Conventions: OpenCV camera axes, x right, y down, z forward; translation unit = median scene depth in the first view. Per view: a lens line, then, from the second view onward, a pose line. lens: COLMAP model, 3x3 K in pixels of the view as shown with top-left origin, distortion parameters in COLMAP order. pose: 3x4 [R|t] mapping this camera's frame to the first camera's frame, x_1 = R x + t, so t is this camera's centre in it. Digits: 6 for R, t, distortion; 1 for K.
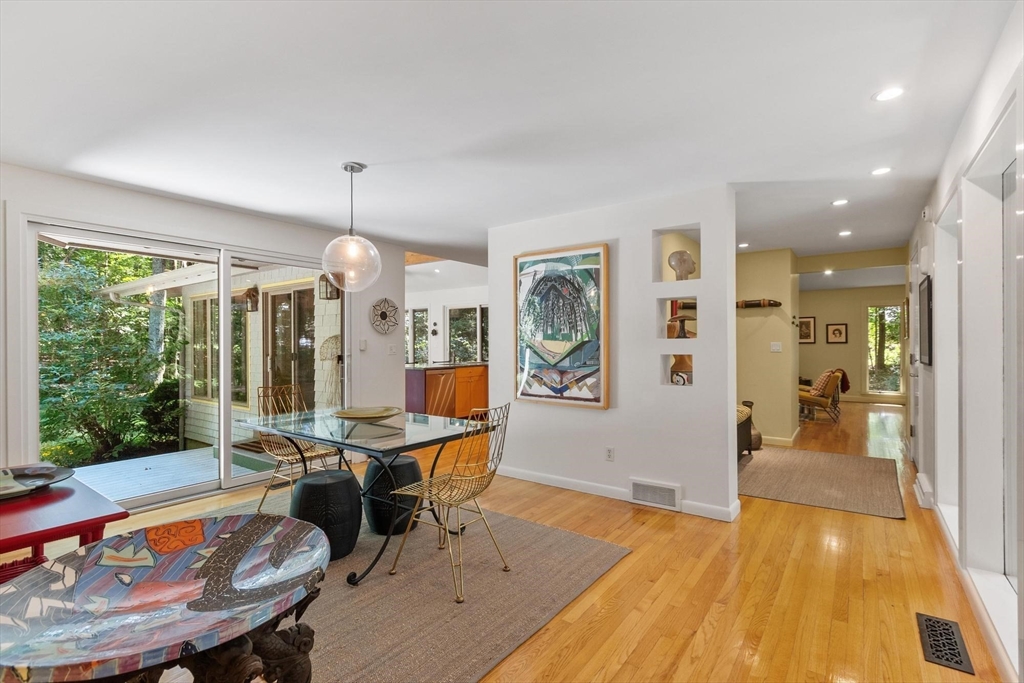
lens RADIAL K [[474.1, 0, 511.3], [0, 474.1, 341.8], [0, 0, 1]] dist [0.003243, 0.000032]
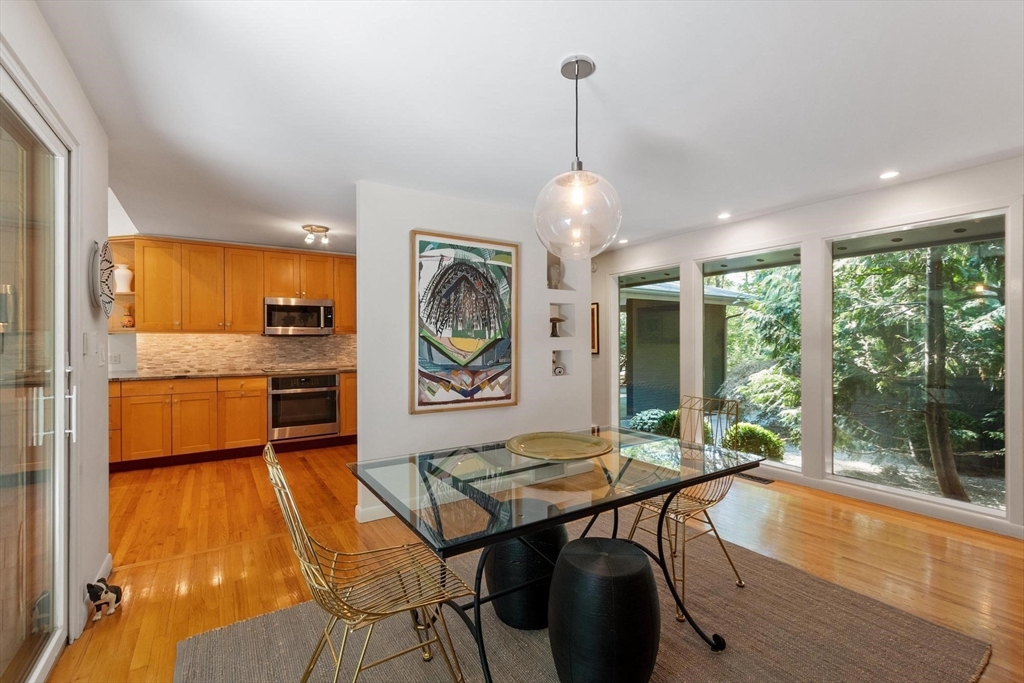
lens RADIAL K [[451.4, 0, 512.3], [0, 451.4, 341.7], [0, 0, 1]] dist [-0.002852, -0.000022]
pose [[0.342597, 0.000342, 0.939482, -0.698443], [-0.001598, 0.999999, 0.000219, 0.004084], [-0.939481, -0.001576, 0.342597, 0.639829]]
